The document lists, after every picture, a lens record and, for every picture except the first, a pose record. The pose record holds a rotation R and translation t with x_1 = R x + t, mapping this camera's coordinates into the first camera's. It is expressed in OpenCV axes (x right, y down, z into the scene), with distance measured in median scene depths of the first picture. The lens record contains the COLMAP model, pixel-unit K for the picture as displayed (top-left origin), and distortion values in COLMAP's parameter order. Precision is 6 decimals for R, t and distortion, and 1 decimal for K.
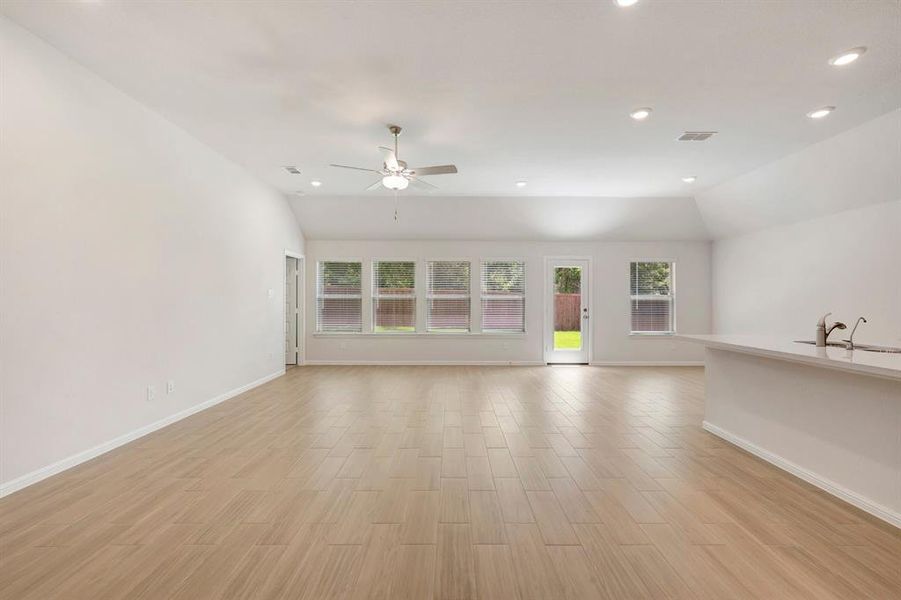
lens RADIAL K [[394.9, 0, 454.9], [0, 394.9, 306.0], [0, 0, 1]] dist [0.004865, -0.000049]
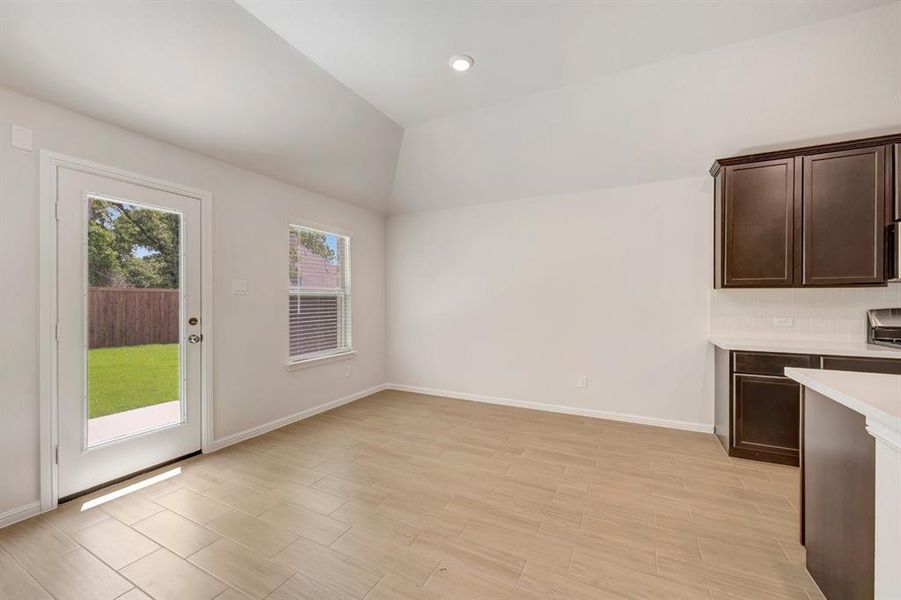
lens RADIAL K [[359.8, 0, 446.6], [0, 359.8, 301.3], [0, 0, 1]] dist [0.001157, -0.000021]
pose [[0.468138, -0.010159, 0.883597, 0.129438], [0.011966, 0.999915, 0.005157, -0.008542], [-0.883574, 0.008159, 0.468220, 0.608304]]
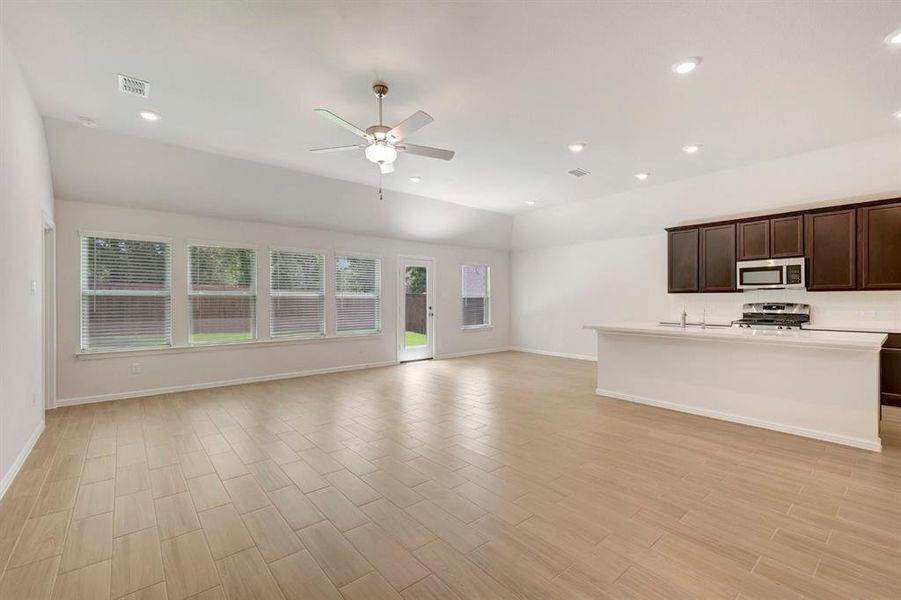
lens RADIAL K [[394.9, 0, 456.3], [0, 394.9, 302.2], [0, 0, 1]] dist [0.004865, -0.000049]
pose [[0.759059, -0.008703, 0.650963, -0.309464], [0.011941, 0.999929, -0.000556, -0.002971], [-0.650912, 0.008196, 0.759109, 0.153899]]
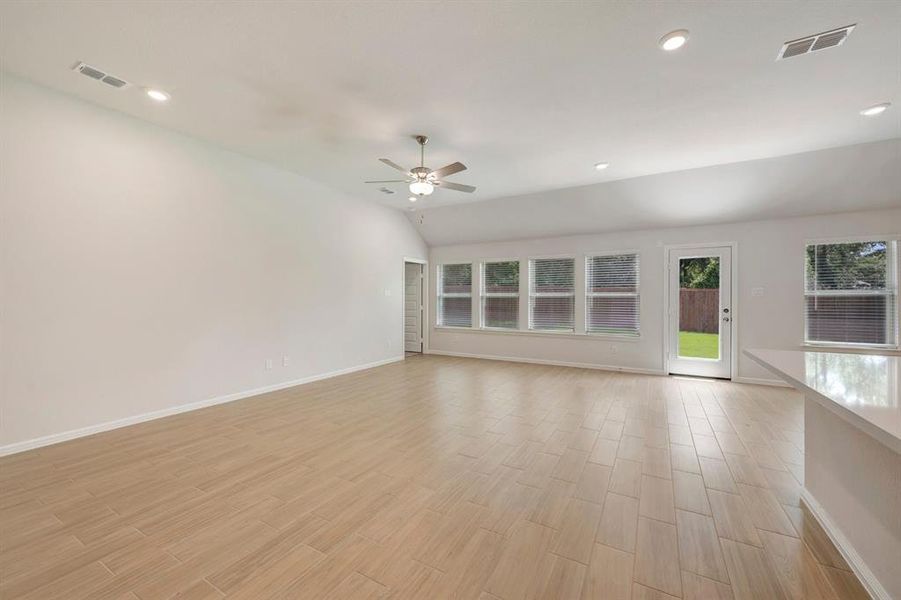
lens RADIAL K [[359.8, 0, 453.5], [0, 359.8, 301.5], [0, 0, 1]] dist [0.001157, -0.000021]
pose [[0.861966, 0.000998, -0.506966, 0.229104], [-0.004650, 0.999972, -0.005938, -0.000208], [0.506945, 0.007476, 0.861946, 0.112119]]
